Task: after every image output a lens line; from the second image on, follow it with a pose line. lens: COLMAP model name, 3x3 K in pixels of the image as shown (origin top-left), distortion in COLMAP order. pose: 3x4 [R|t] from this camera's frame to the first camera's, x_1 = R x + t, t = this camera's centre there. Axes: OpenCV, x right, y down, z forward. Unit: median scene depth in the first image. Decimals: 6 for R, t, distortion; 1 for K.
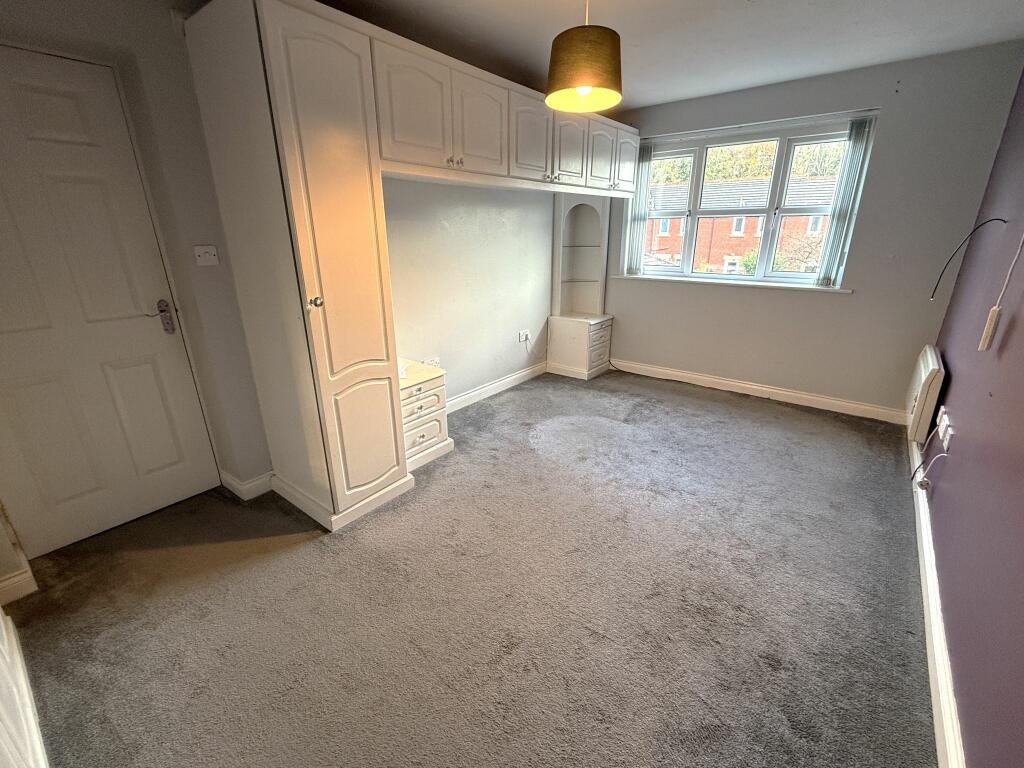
lens RADIAL K [[443.6, 0, 508.1], [0, 443.6, 386.8], [0, 0, 1]] dist [0.000651, -0.000212]
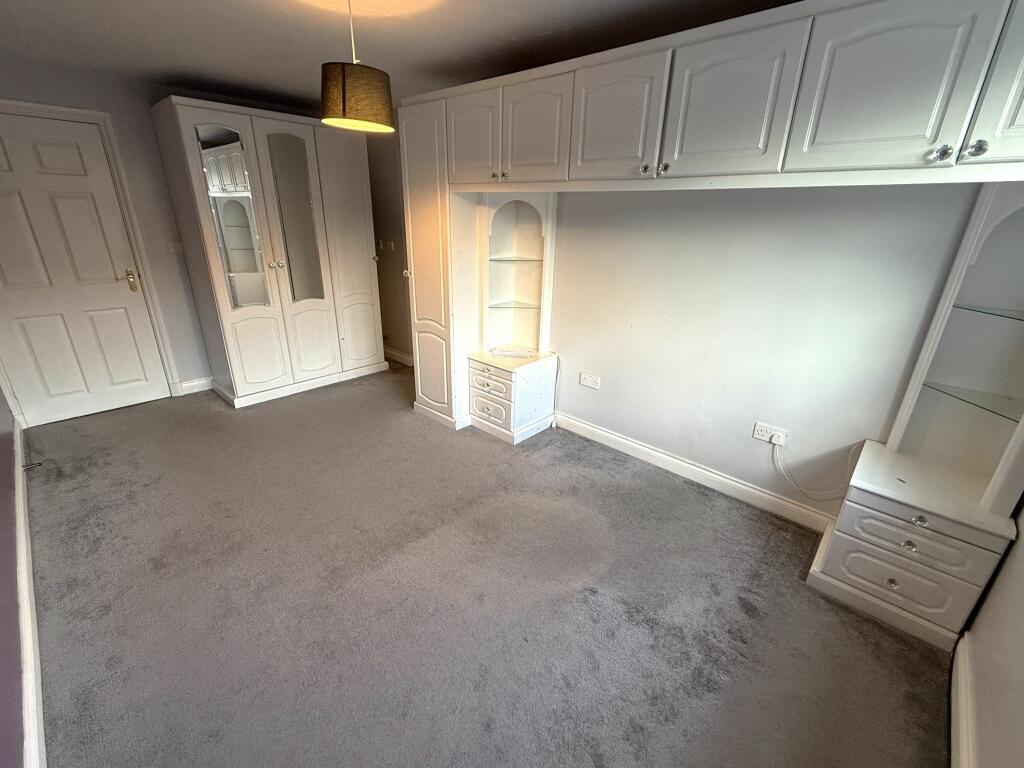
lens RADIAL K [[443.6, 0, 512.1], [0, 443.6, 384.3], [0, 0, 1]] dist [0.000651, -0.000212]
pose [[-0.078786, 0.368294, -0.926365, 0.821204], [-0.352103, 0.859080, 0.371490, -0.382808], [0.932640, 0.355444, 0.061993, 0.900884]]
